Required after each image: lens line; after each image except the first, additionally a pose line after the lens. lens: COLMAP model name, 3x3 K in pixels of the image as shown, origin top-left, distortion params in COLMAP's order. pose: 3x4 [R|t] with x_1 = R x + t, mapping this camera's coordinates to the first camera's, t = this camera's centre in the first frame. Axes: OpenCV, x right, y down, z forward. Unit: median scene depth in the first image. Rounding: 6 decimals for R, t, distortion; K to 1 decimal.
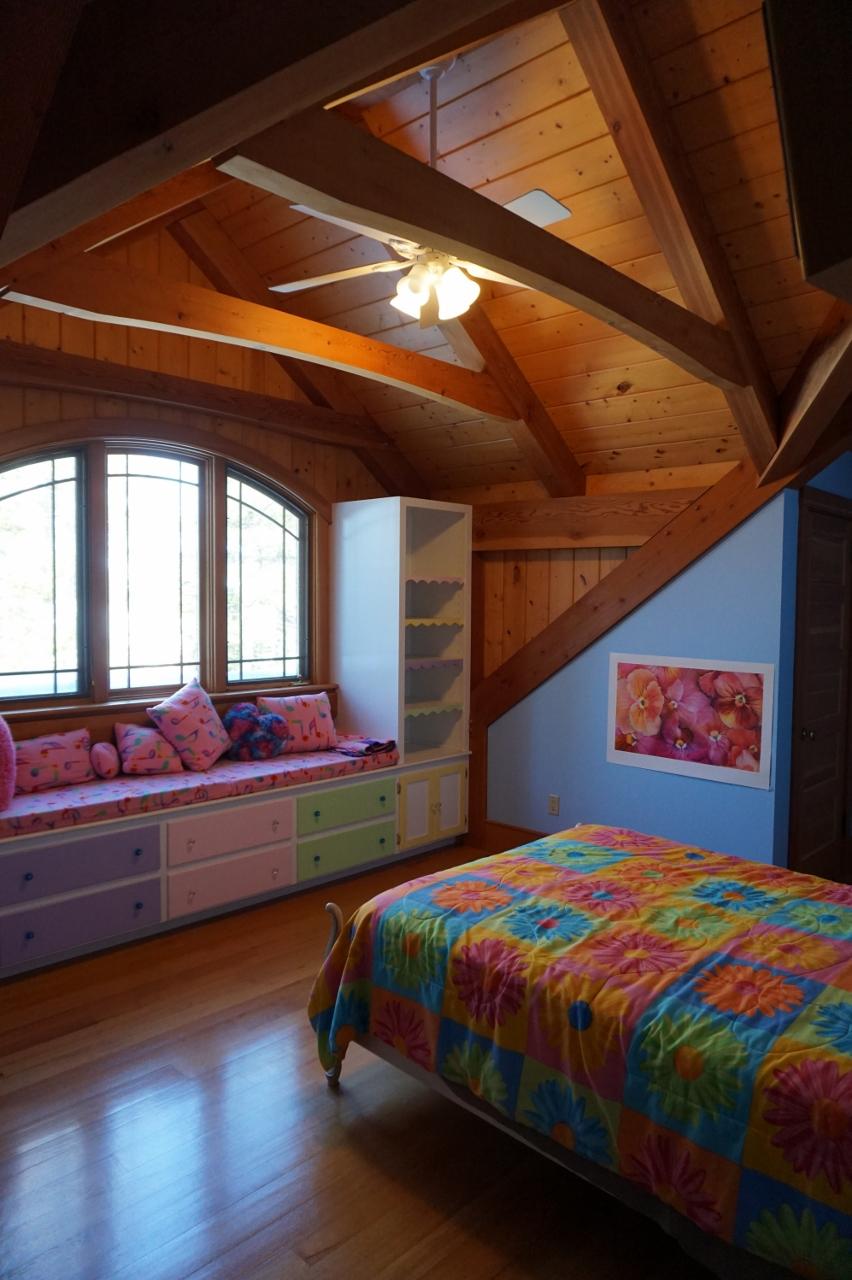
lens RADIAL K [[856.6, 0, 418.3], [0, 856.6, 639.4], [0, 0, 1]] dist [-0.034768, 0.006123]
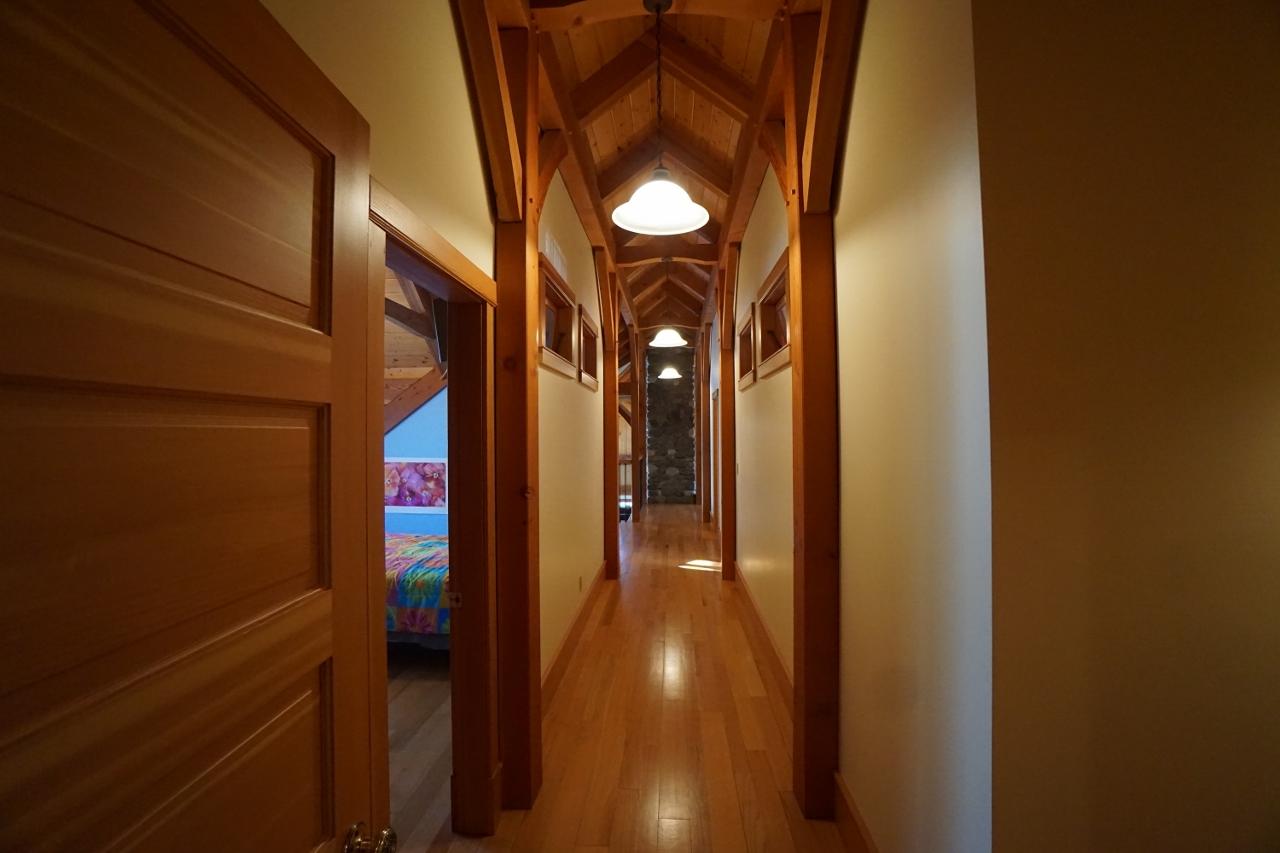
lens RADIAL K [[561.1, 0, 628.1], [0, 561.1, 426.8], [0, 0, 1]] dist [-0.015177, 0.004283]
pose [[0.772533, -0.004229, 0.634960, -0.160719], [0.039224, 0.998386, -0.041073, 0.024576], [-0.633762, 0.056636, 0.771452, -0.448201]]
